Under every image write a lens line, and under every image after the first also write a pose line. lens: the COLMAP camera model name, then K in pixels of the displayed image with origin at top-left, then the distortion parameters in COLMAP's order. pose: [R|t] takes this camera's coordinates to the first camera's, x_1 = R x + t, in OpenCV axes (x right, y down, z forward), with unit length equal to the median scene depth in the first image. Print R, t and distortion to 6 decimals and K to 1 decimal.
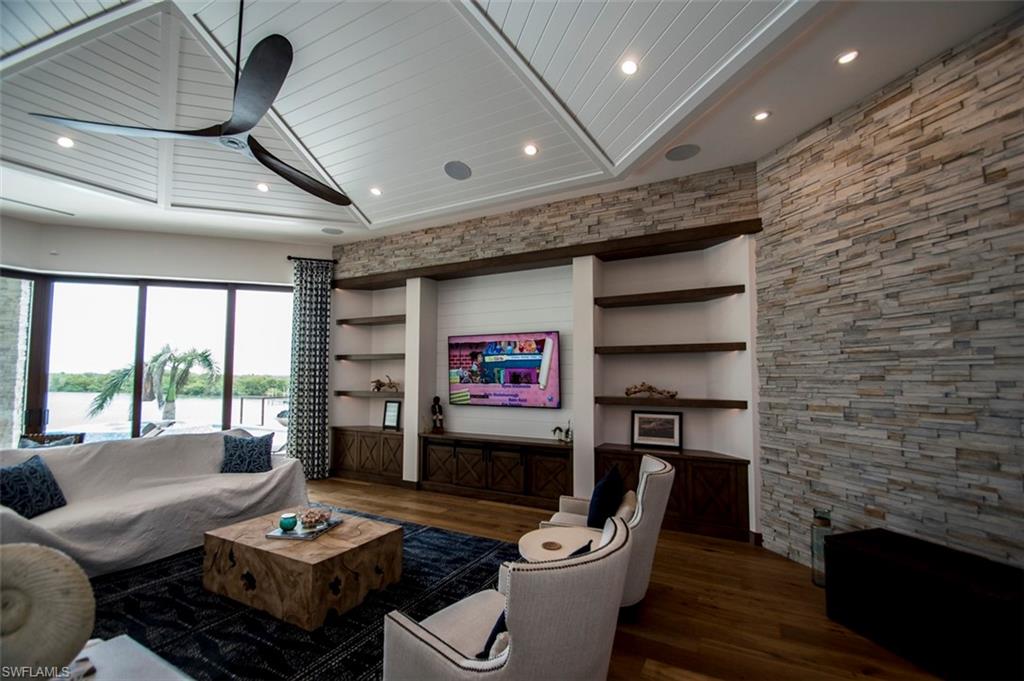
lens RADIAL K [[449.0, 0, 506.2], [0, 449.0, 355.3], [0, 0, 1]] dist [-0.012289, -0.000909]
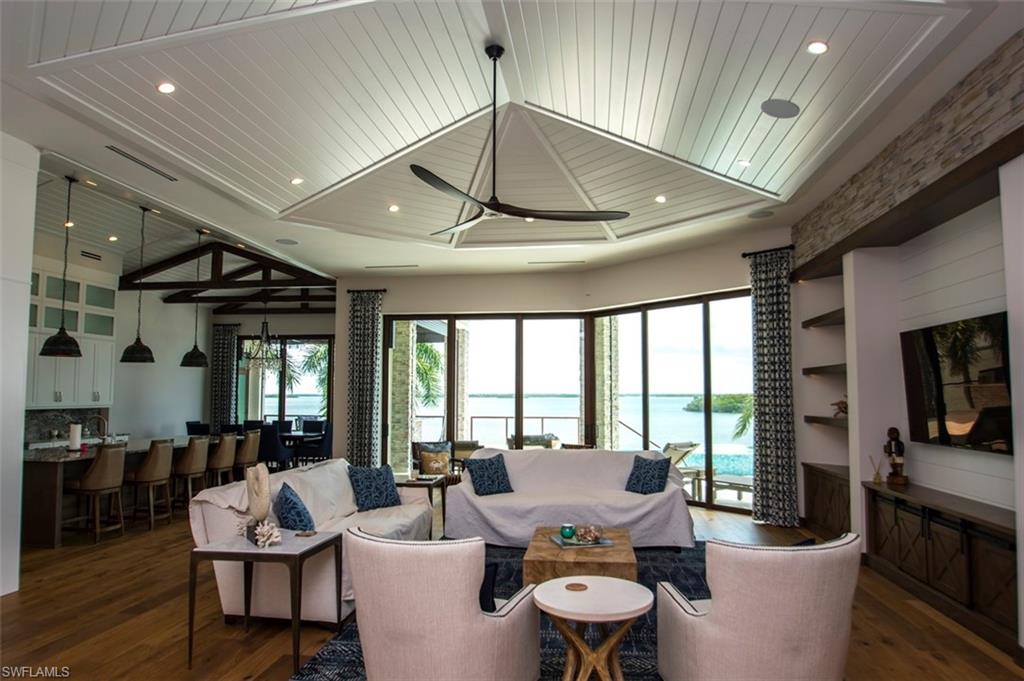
lens RADIAL K [[635.3, 0, 517.9], [0, 635.3, 360.3], [0, 0, 1]] dist [-0.019648, -0.000493]
pose [[0.376268, -0.054214, -0.924923, 0.495741], [0.044690, 0.998187, -0.040328, 0.008446], [0.925433, -0.026161, 0.378008, 0.170825]]
